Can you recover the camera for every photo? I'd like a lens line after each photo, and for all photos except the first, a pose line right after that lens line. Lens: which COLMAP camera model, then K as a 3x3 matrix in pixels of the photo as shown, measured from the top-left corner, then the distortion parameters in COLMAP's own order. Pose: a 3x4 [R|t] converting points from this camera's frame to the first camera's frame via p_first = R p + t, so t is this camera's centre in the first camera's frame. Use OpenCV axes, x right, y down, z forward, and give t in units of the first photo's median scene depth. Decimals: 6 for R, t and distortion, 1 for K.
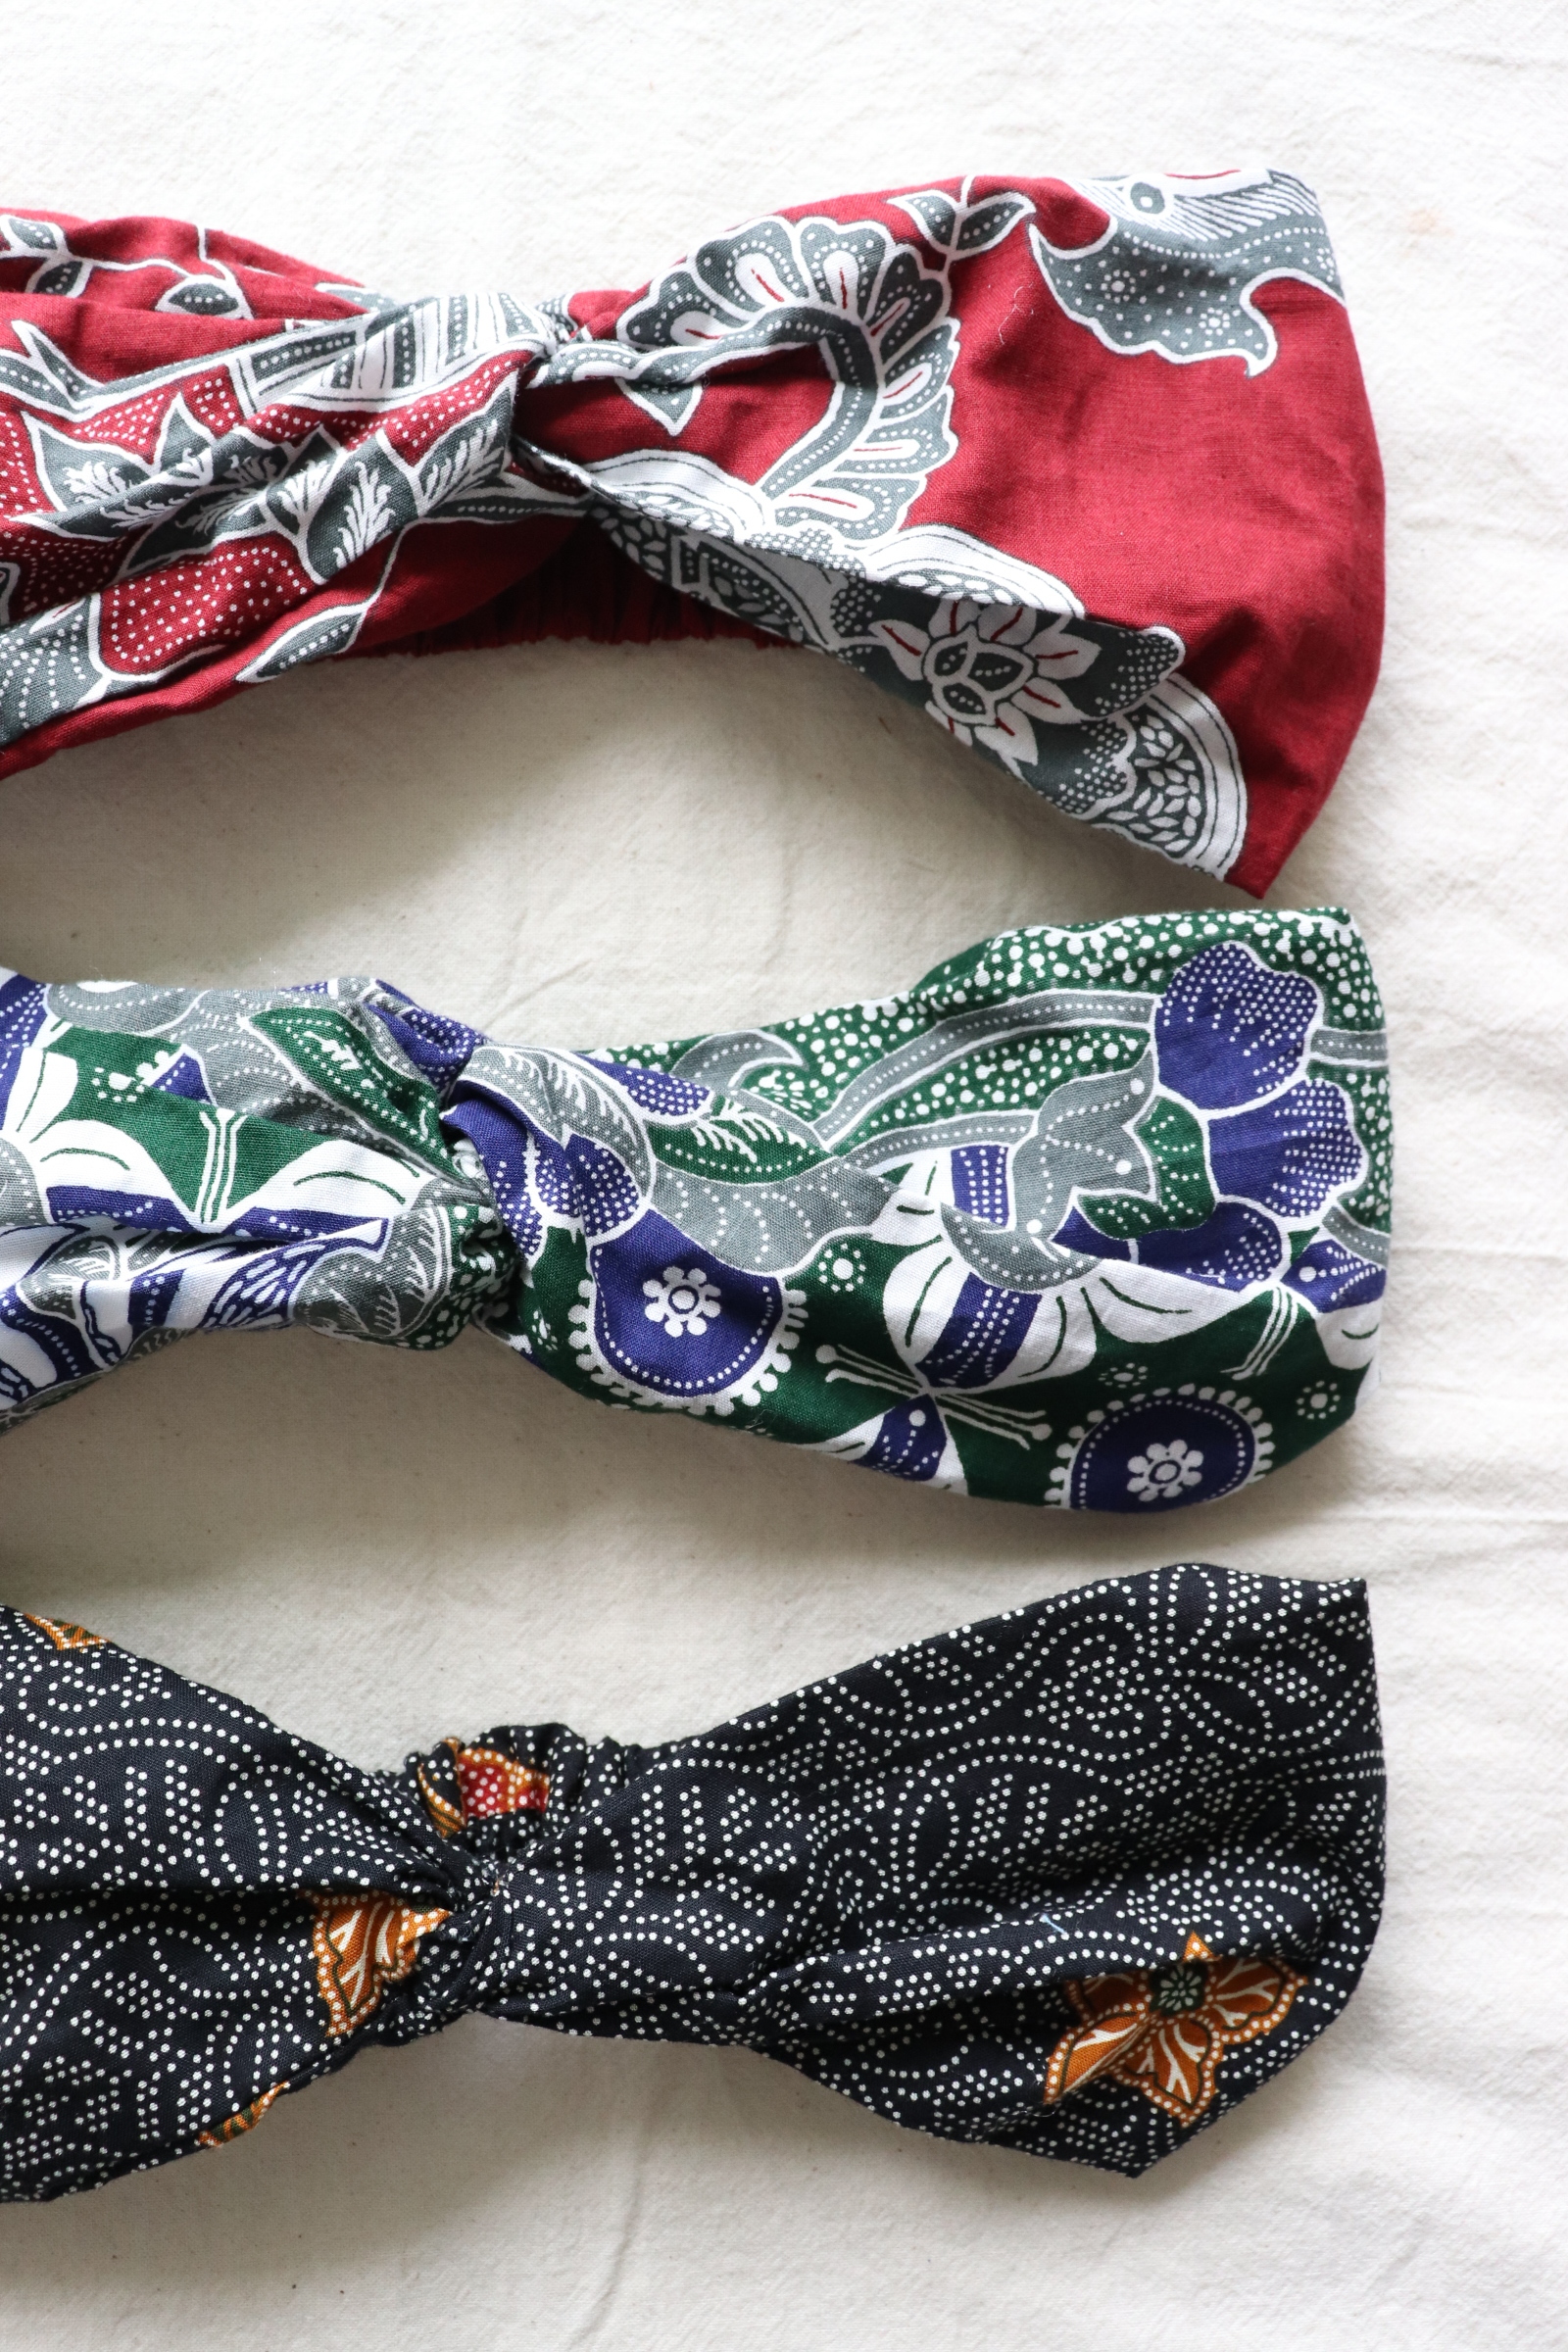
lens RADIAL K [[2099.6, 0, 797.2], [0, 2099.6, 1184.1], [0, 0, 1]] dist [-0.193685, 0.181296]
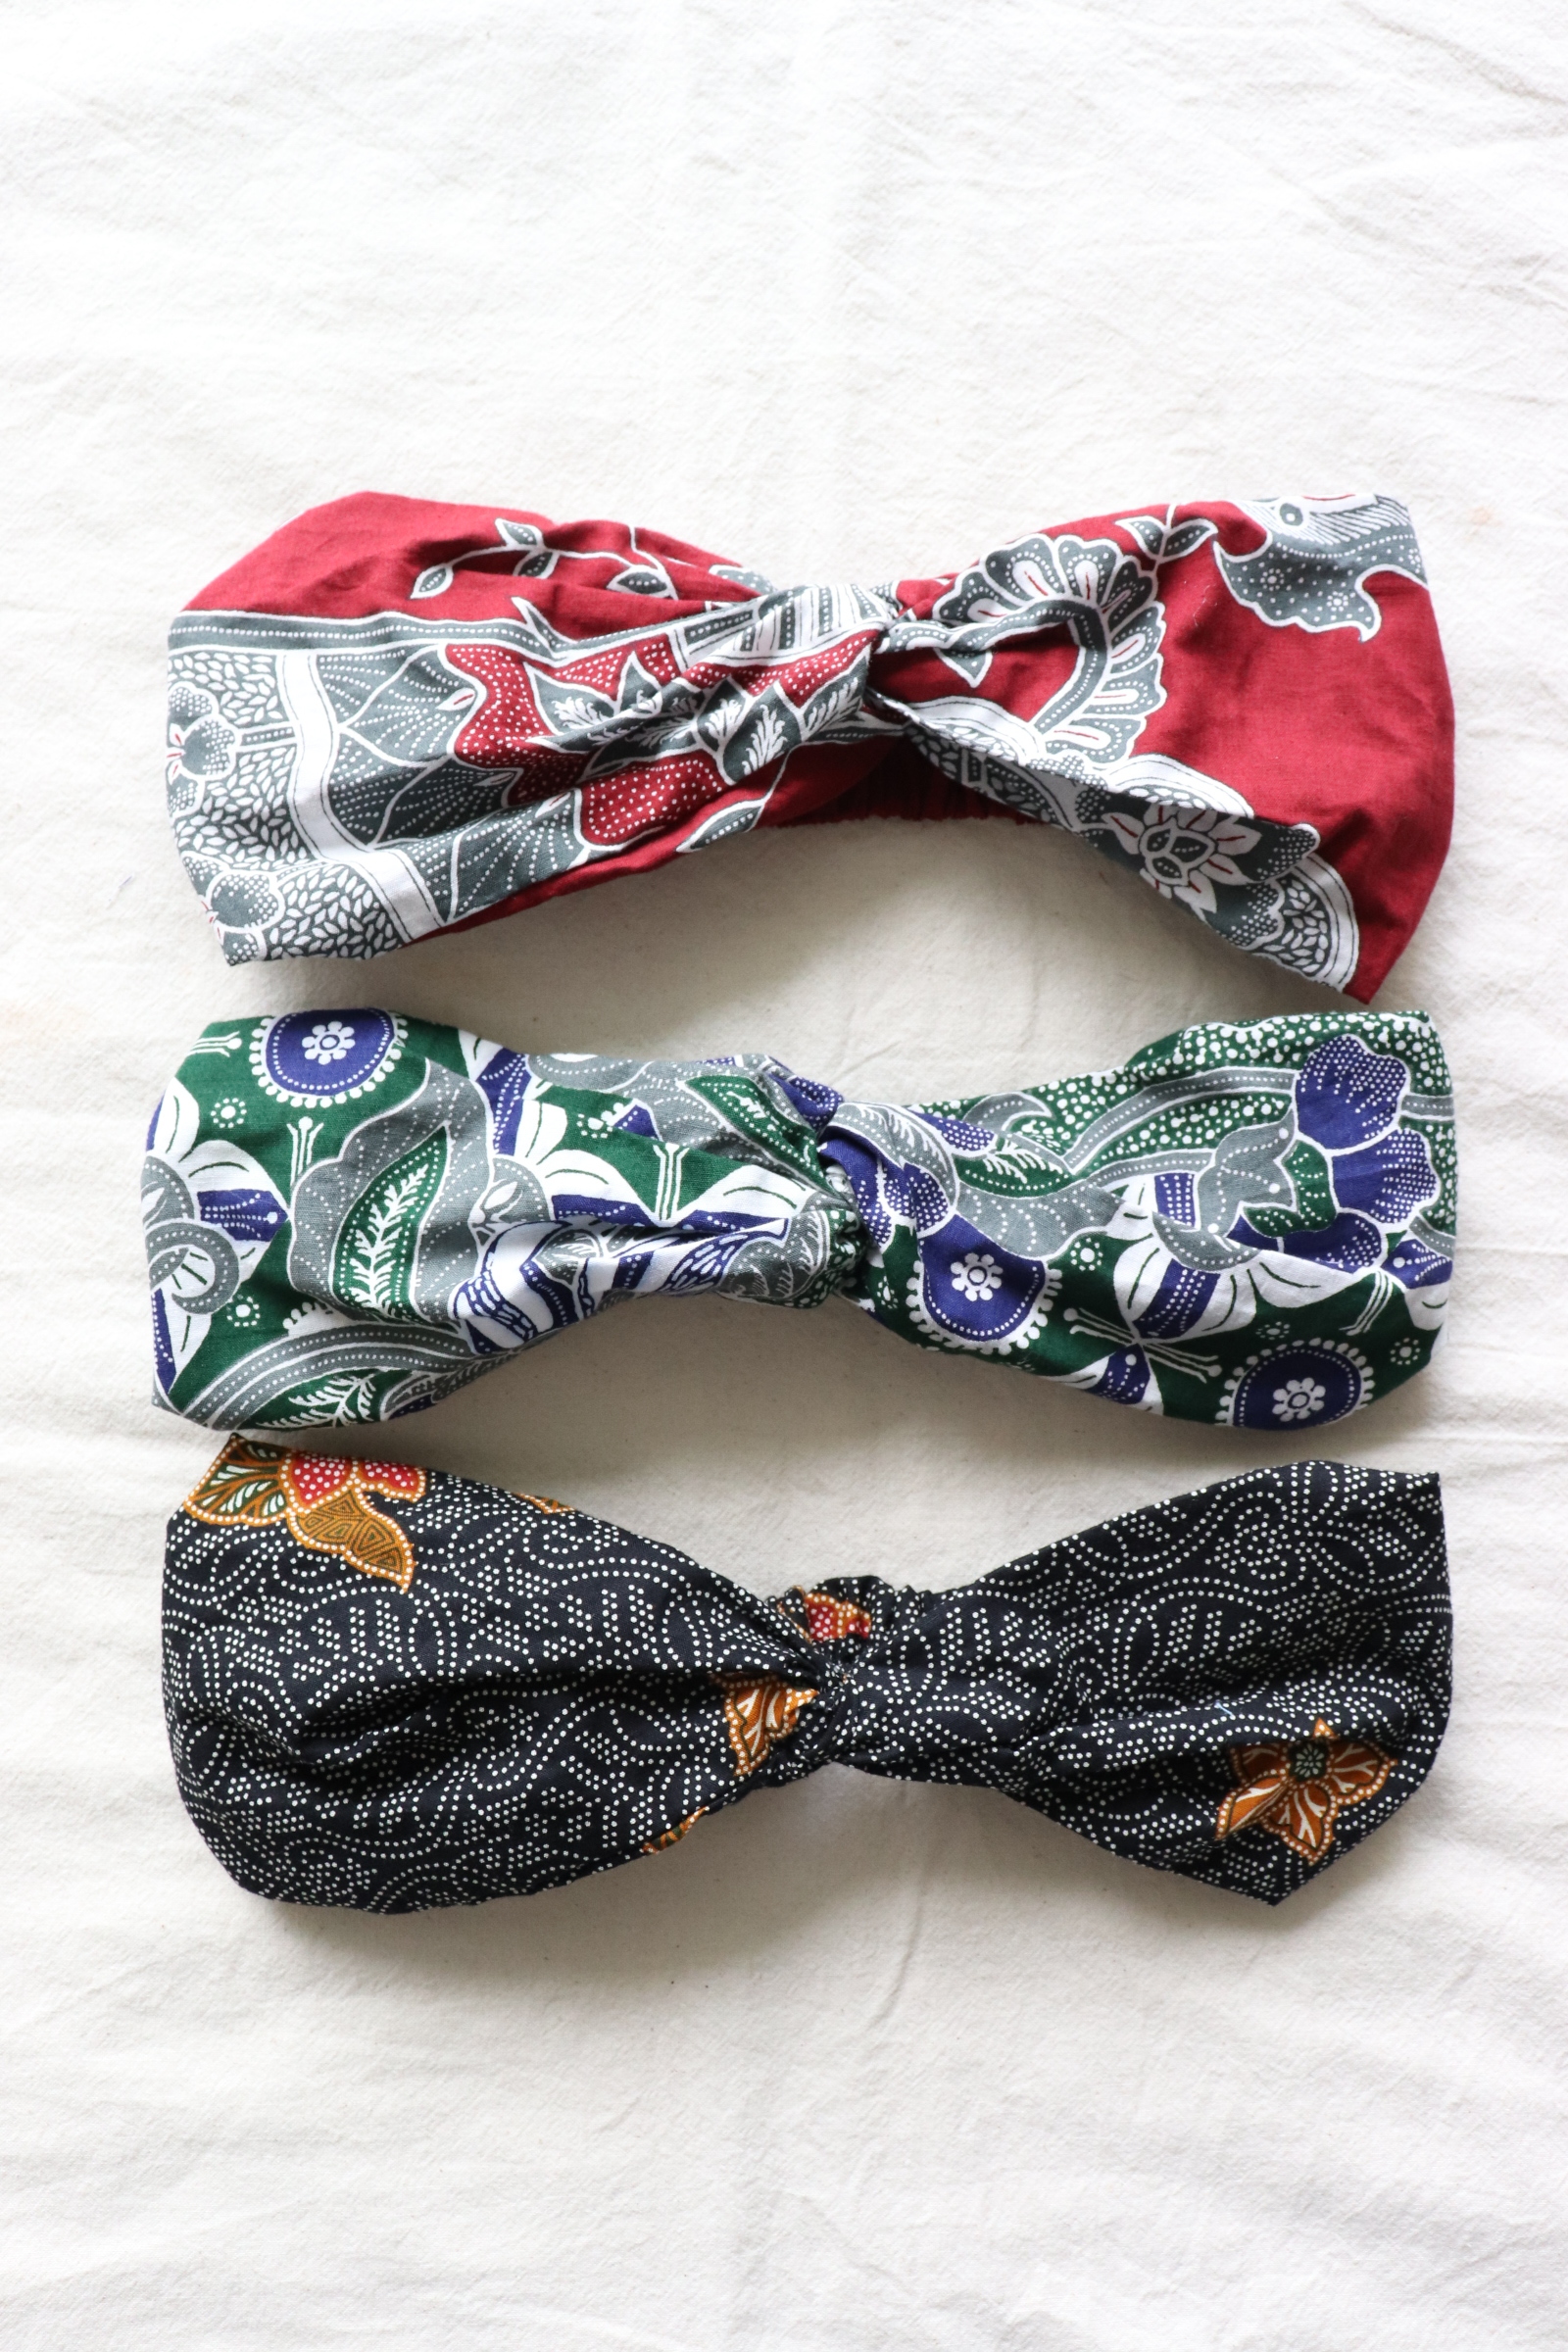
lens RADIAL K [[2104.5, 0, 778.9], [0, 2104.5, 1173.4], [0, 0, 1]] dist [-0.195428, 0.197997]
pose [[0.999529, 0.008107, -0.029594, -0.150816], [-0.008719, 0.999749, -0.020629, 0.014861], [0.029419, 0.020878, 0.999349, -0.480217]]
